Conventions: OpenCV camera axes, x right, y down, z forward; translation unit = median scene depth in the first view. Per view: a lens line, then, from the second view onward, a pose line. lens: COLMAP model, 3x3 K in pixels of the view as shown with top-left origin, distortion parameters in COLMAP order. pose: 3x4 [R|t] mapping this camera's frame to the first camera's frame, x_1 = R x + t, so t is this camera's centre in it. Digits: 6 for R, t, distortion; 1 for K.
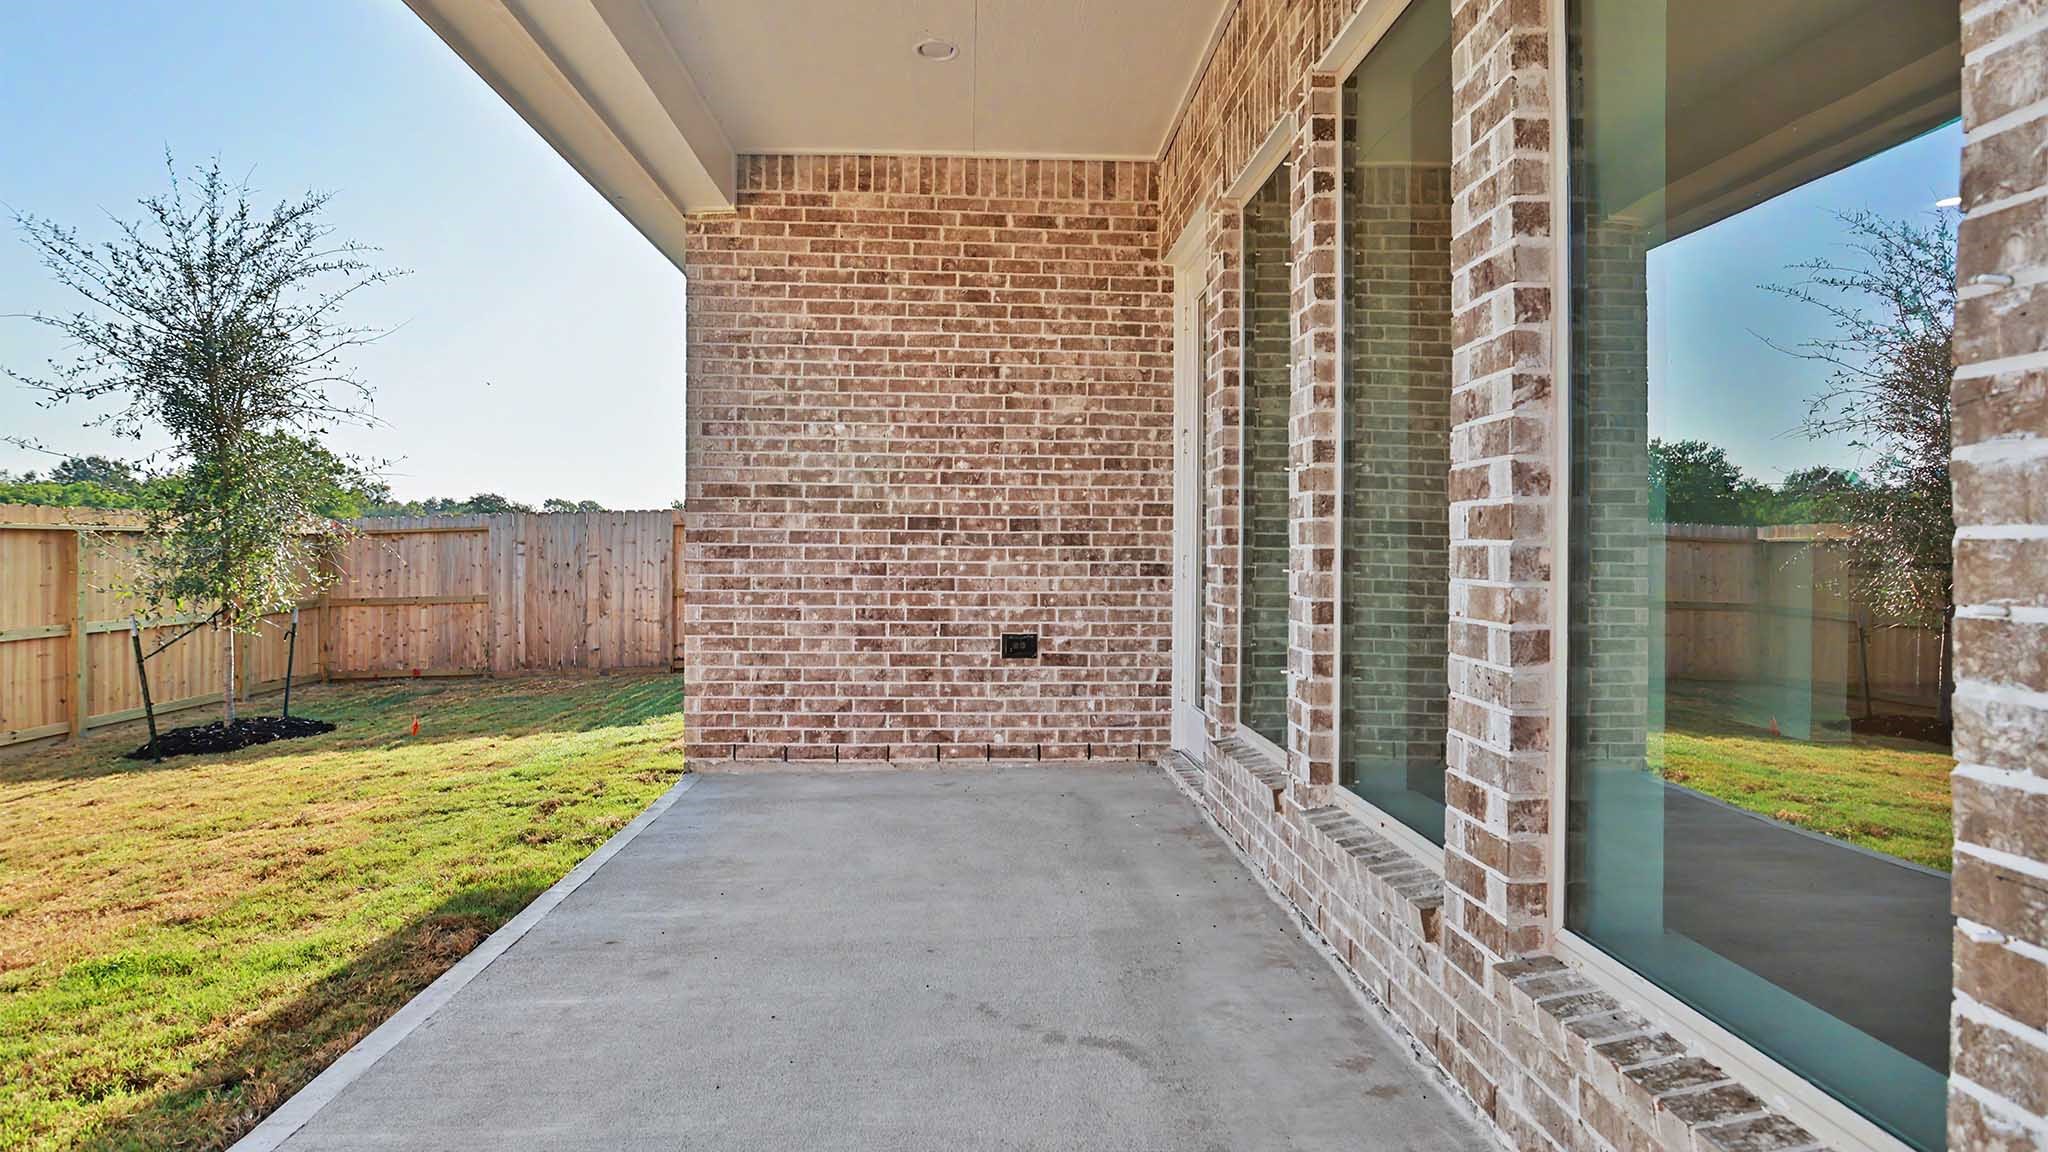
lens RADIAL K [[1093.7, 0, 1022.7], [0, 1093.7, 552.5], [0, 0, 1]] dist [-0.003016, -0.000055]
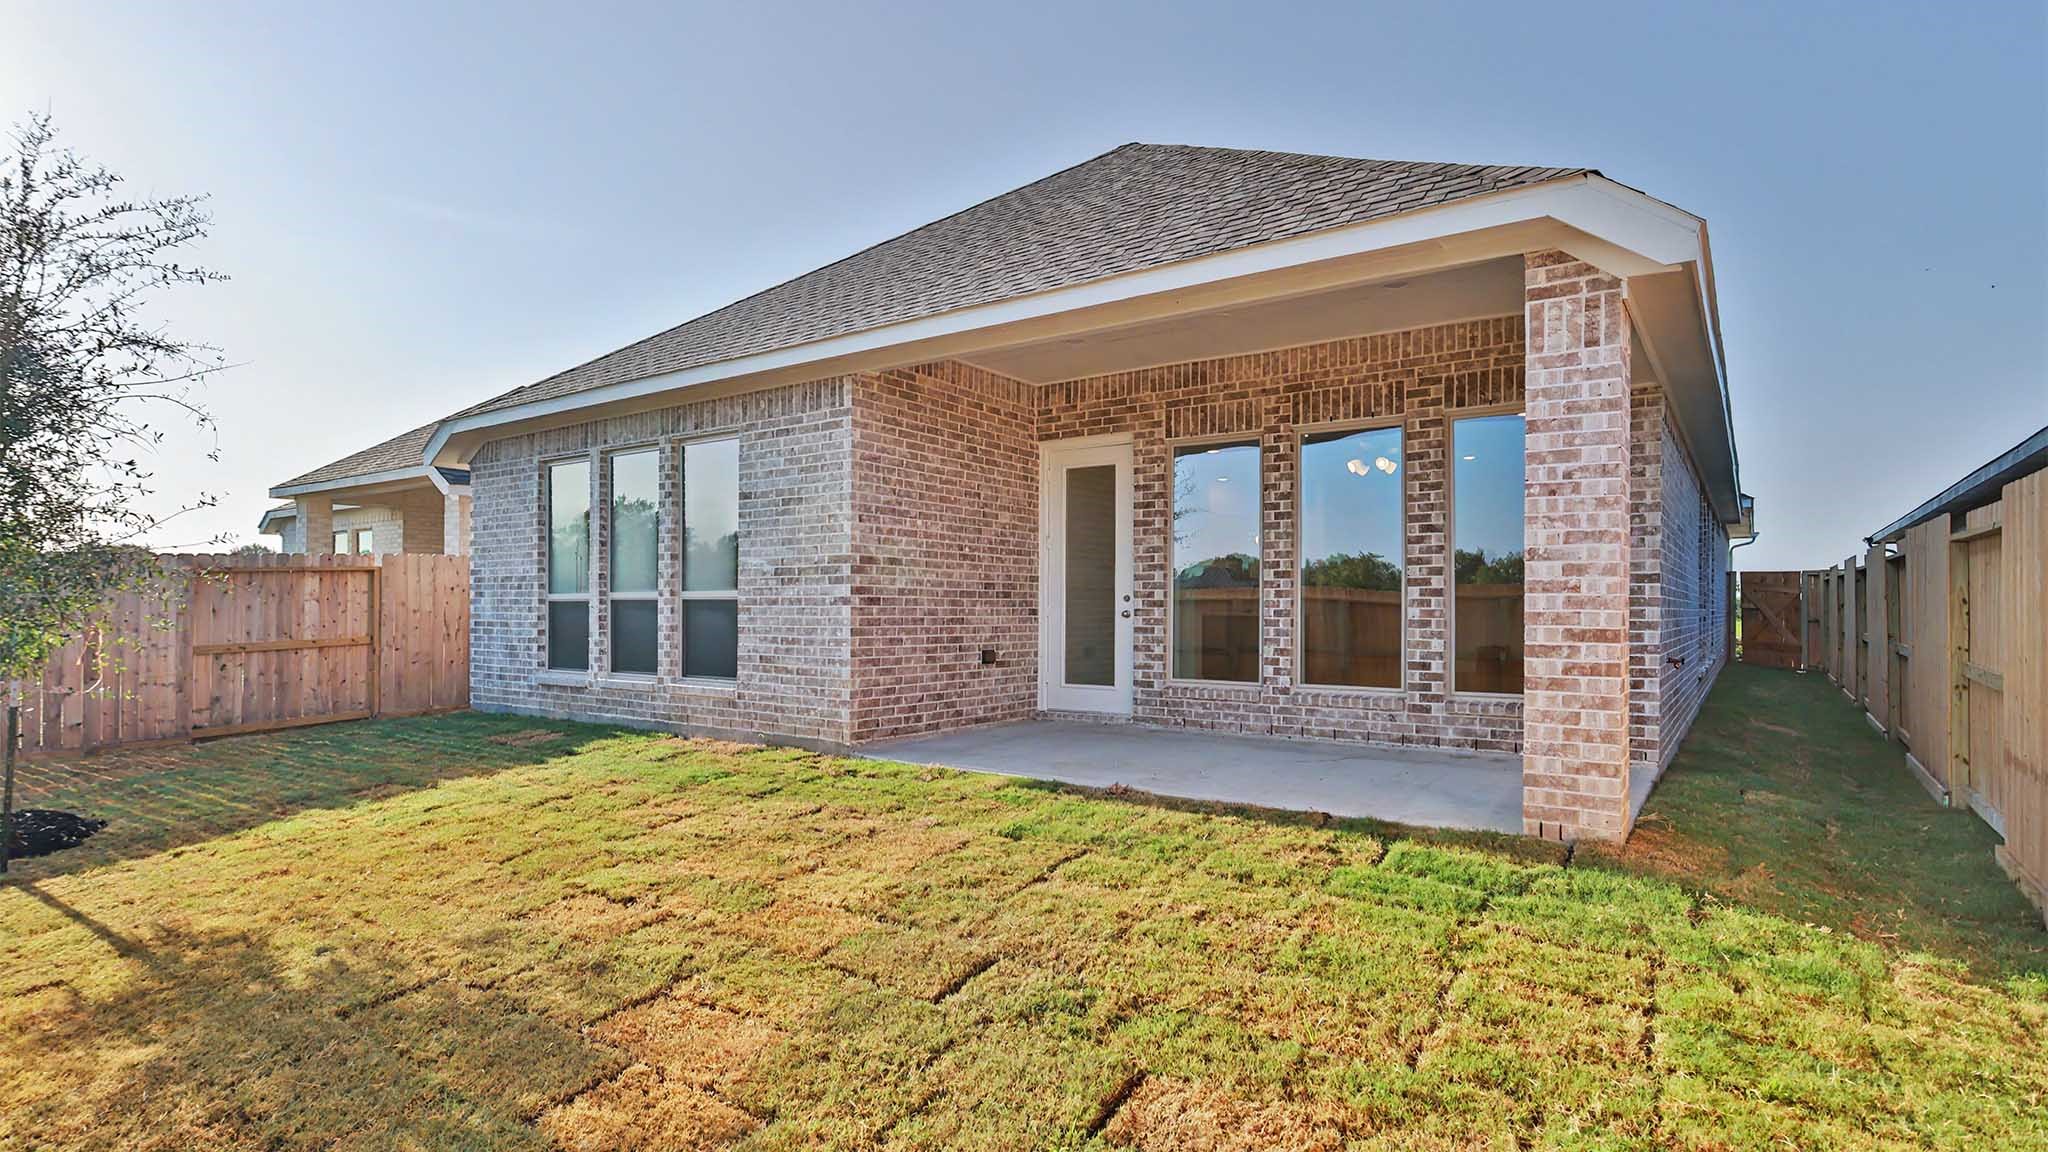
lens RADIAL K [[989.7, 0, 1041.5], [0, 989.7, 604.8], [0, 0, 1]] dist [0.000640, -0.000016]
pose [[0.620658, 0.000672, 0.784081, -1.175932], [0.001926, 0.999995, -0.002382, 0.008134], [-0.784079, 0.002989, 0.620654, -0.026535]]
